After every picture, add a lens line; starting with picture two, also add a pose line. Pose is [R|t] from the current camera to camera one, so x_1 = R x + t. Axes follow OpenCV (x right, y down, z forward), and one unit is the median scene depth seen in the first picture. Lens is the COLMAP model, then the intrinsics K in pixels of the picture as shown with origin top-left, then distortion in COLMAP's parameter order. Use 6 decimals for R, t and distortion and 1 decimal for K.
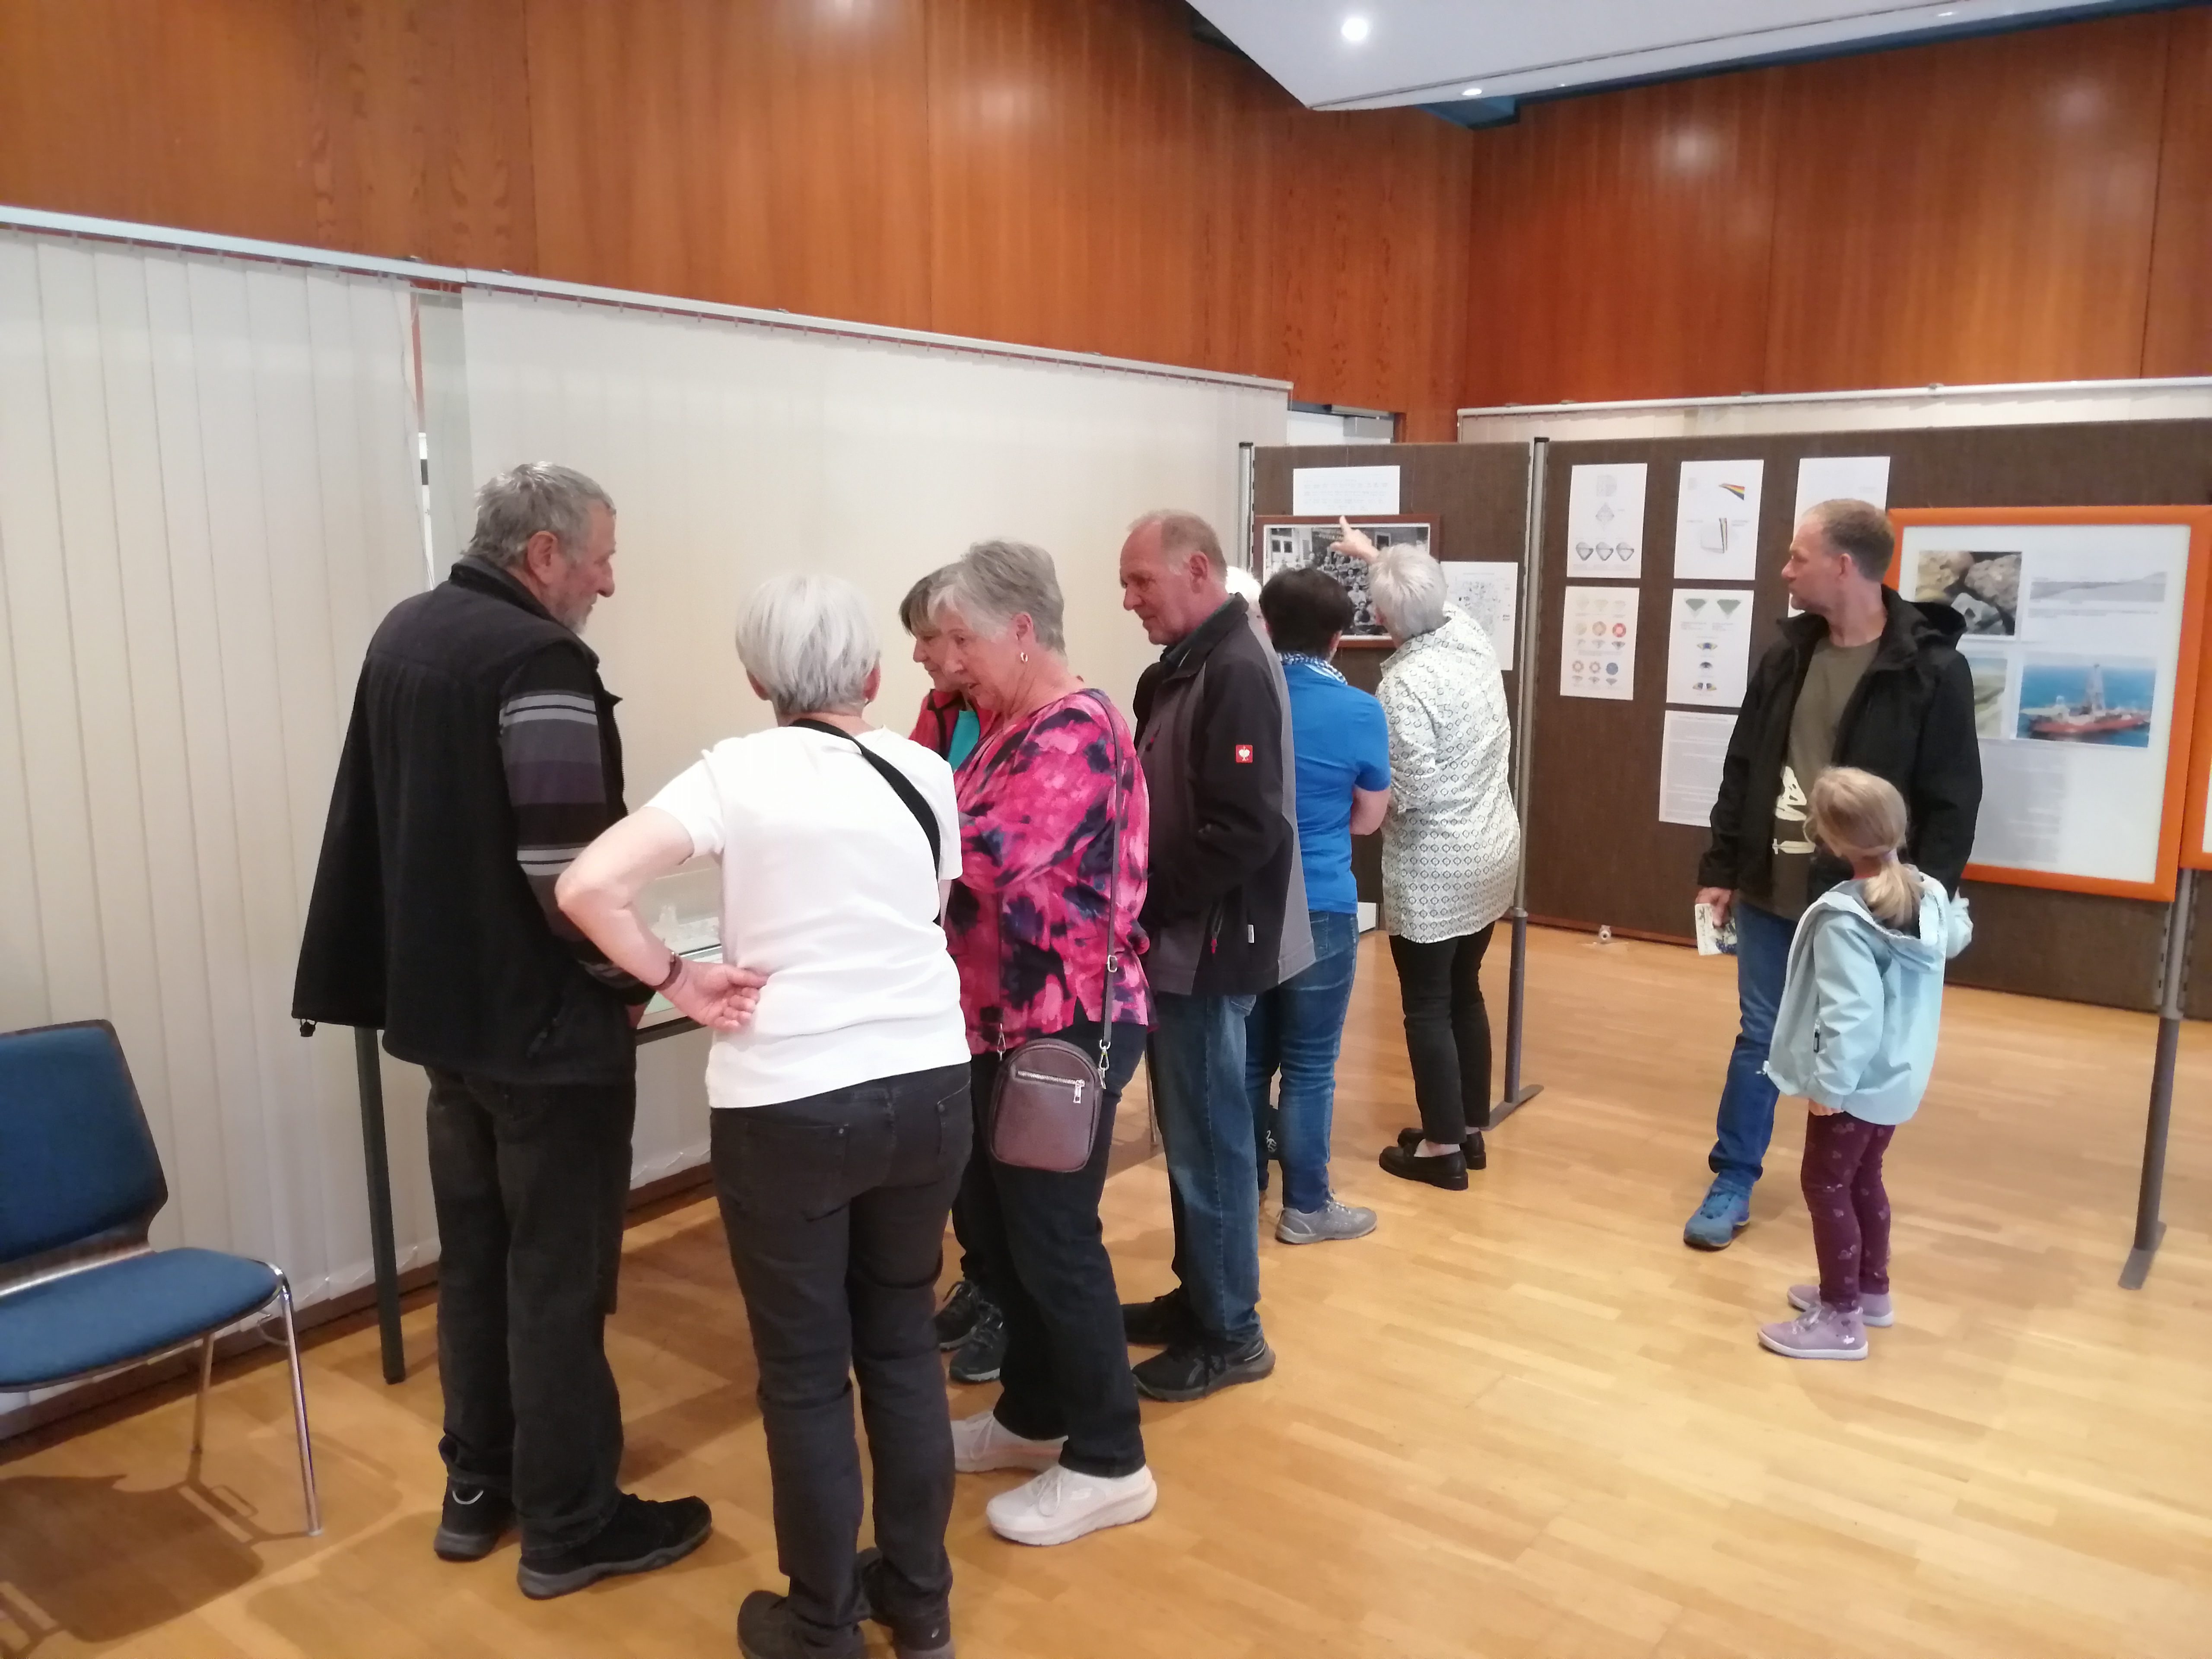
lens RADIAL K [[1731.8, 0, 1106.0], [0, 1731.8, 829.5], [0, 0, 1]] dist [-0.001571, -0.009326]
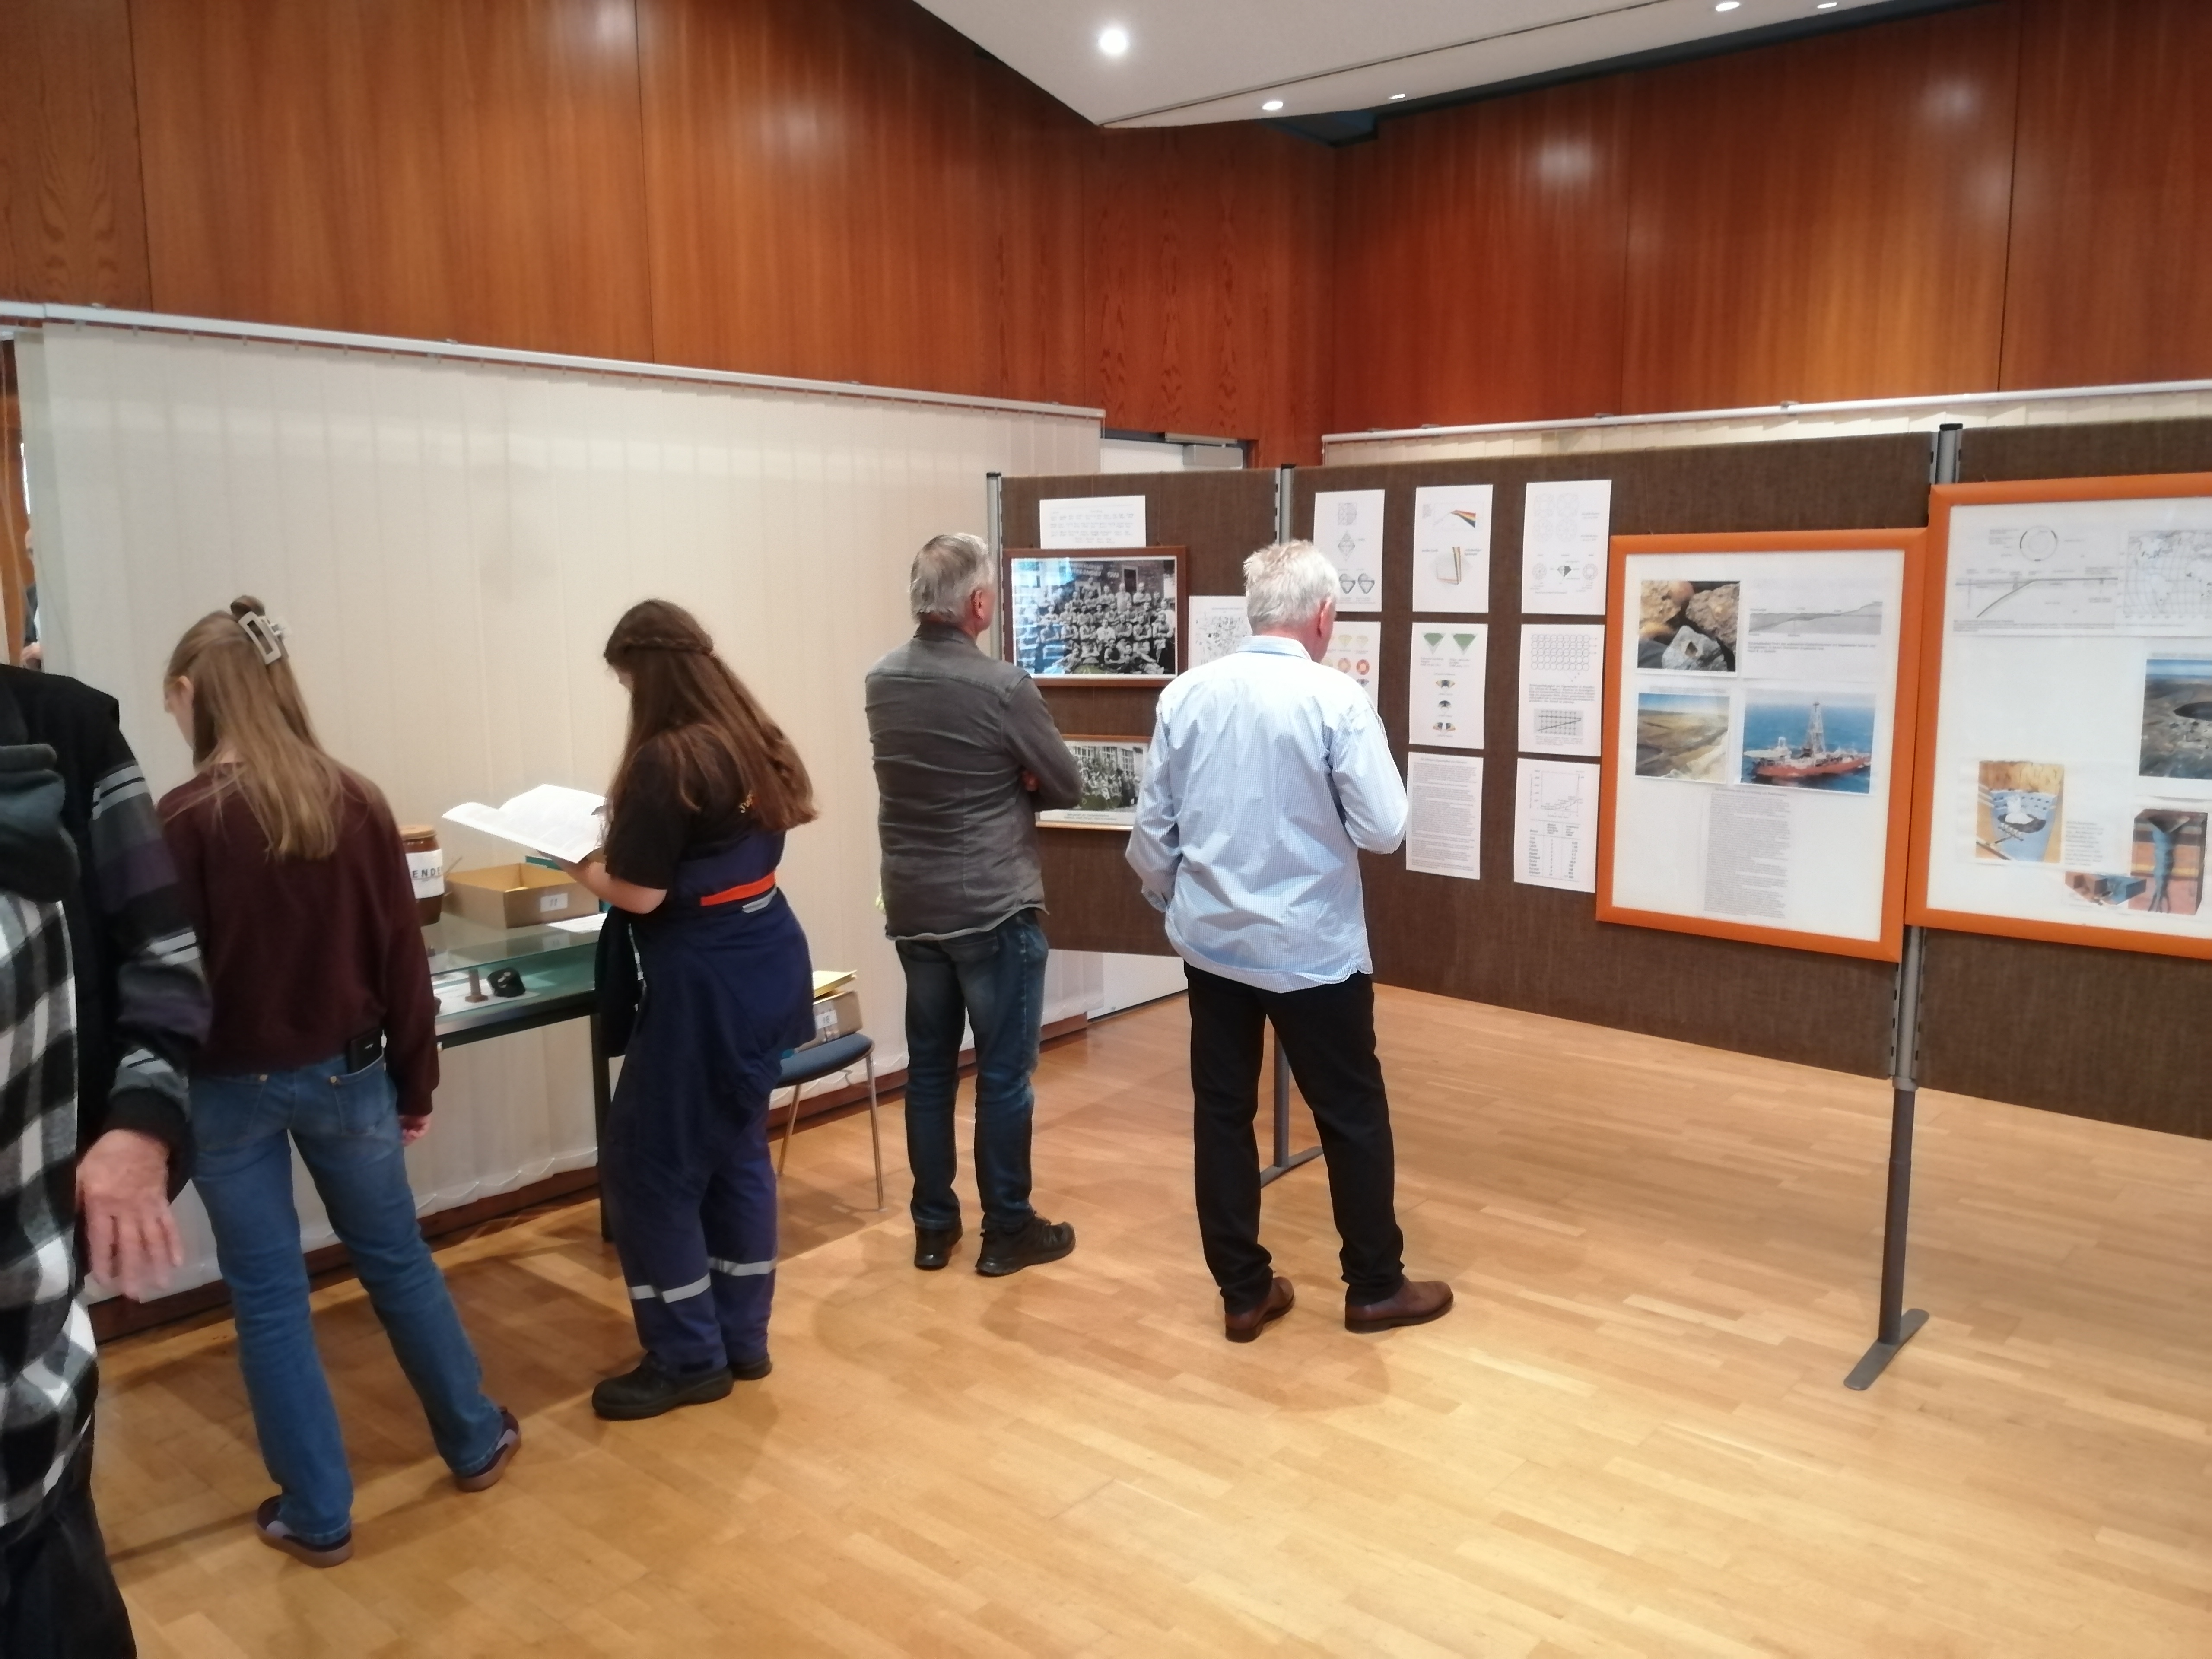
lens RADIAL K [[1727.2, 0, 1106.0], [0, 1727.2, 829.5], [0, 0, 1]] dist [-0.002802, 0.000643]
pose [[0.998923, -0.002936, -0.046306, 0.206741], [0.002170, 0.999860, -0.016578, -0.011976], [0.046348, 0.016459, 0.998790, 0.059709]]
